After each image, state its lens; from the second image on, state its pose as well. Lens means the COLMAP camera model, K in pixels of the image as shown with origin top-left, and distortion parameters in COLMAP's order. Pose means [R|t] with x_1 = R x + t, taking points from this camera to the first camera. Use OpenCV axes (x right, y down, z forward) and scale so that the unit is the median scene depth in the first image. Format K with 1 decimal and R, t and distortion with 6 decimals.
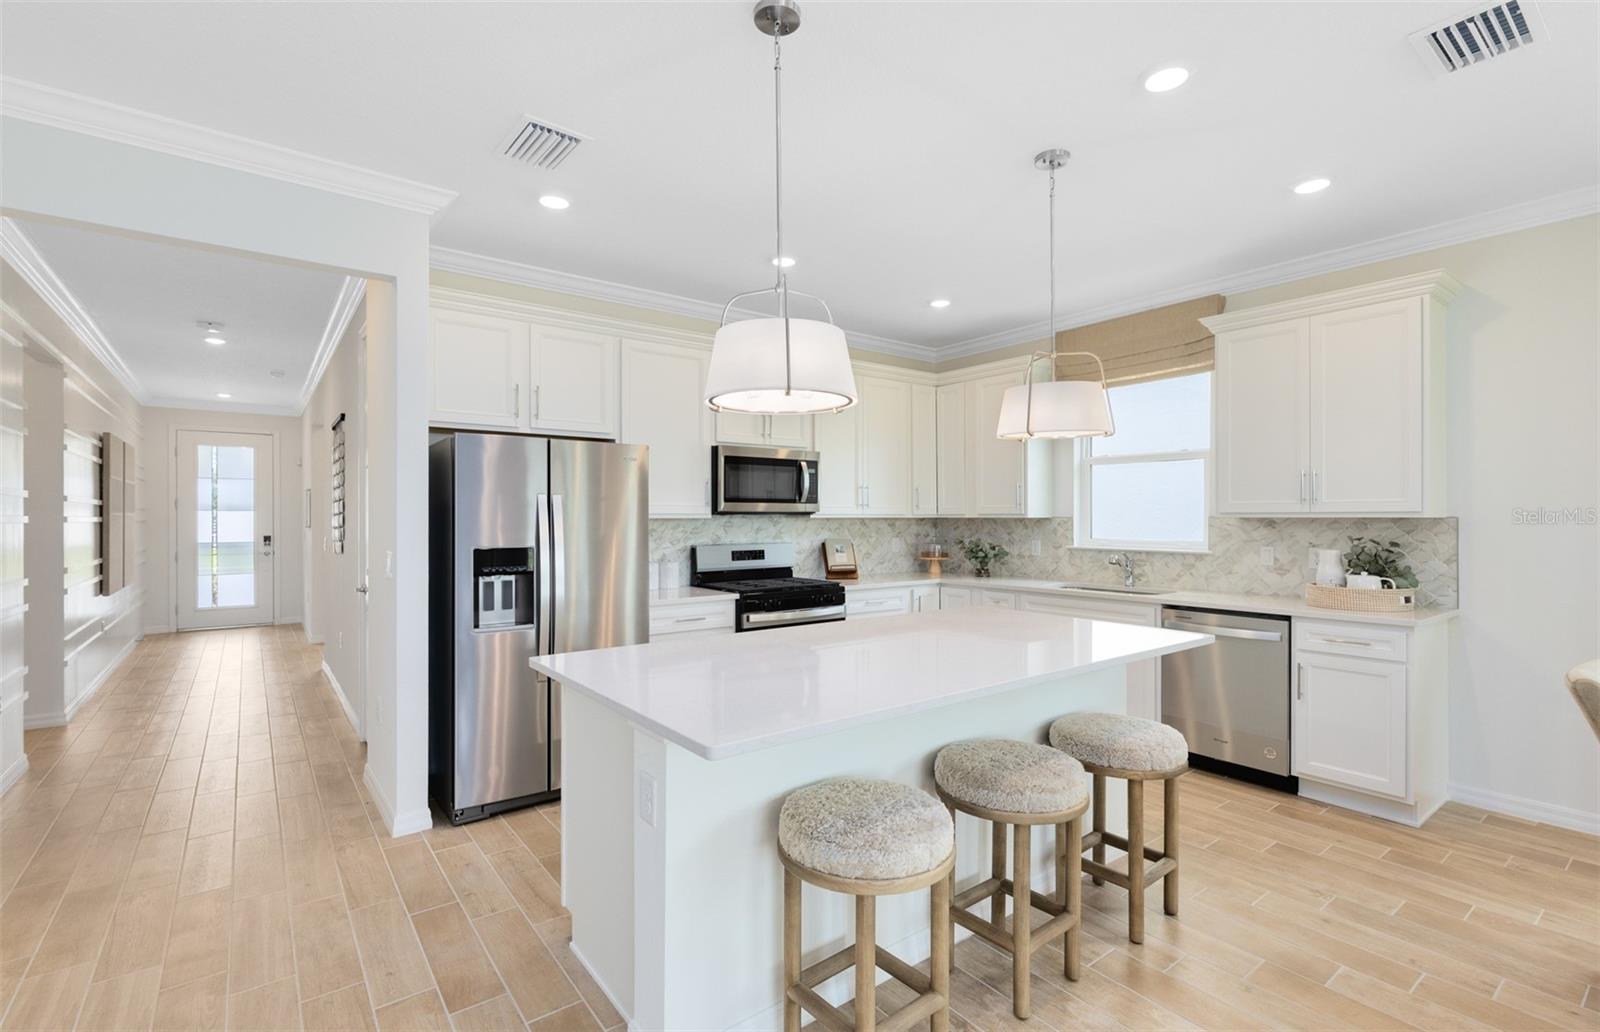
lens RADIAL K [[727.3, 0, 800.0], [0, 727.3, 516.0], [0, 0, 1]] dist [0.010201, -0.000199]
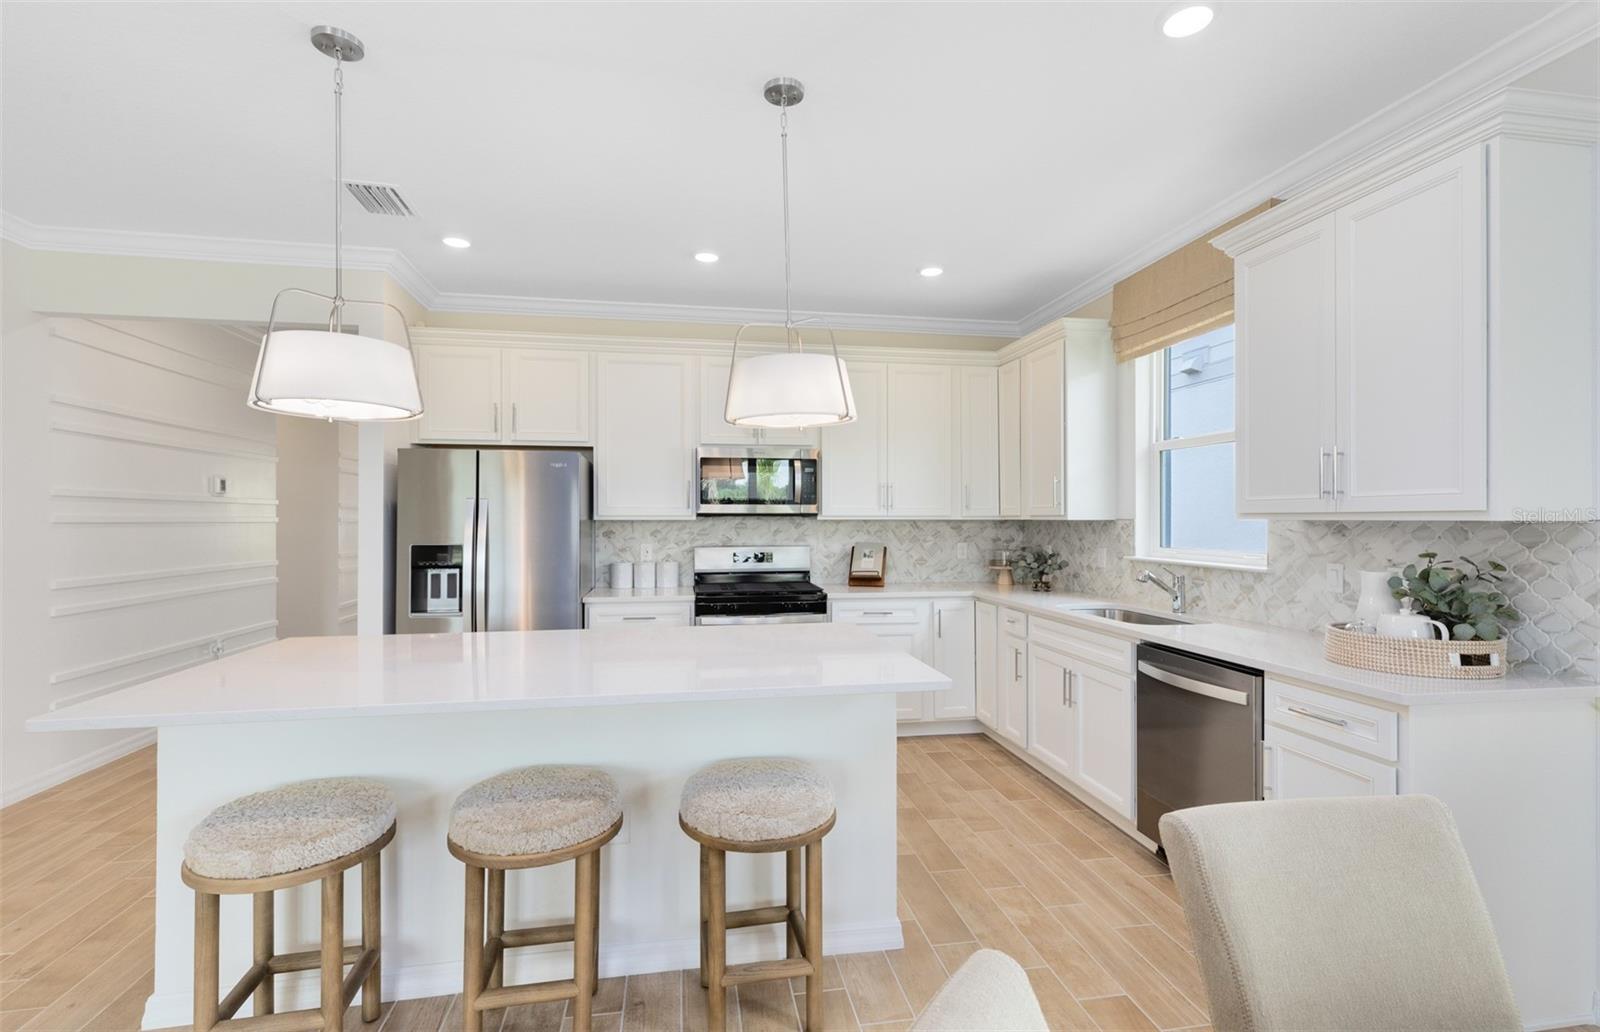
lens RADIAL K [[727.3, 0, 800.0], [0, 727.3, 516.0], [0, 0, 1]] dist [0.010201, -0.000199]
pose [[0.886600, -0.001002, -0.462535, 0.476162], [0.000149, 0.999998, -0.001881, -0.000600], [0.462536, 0.001598, 0.886599, 0.170555]]
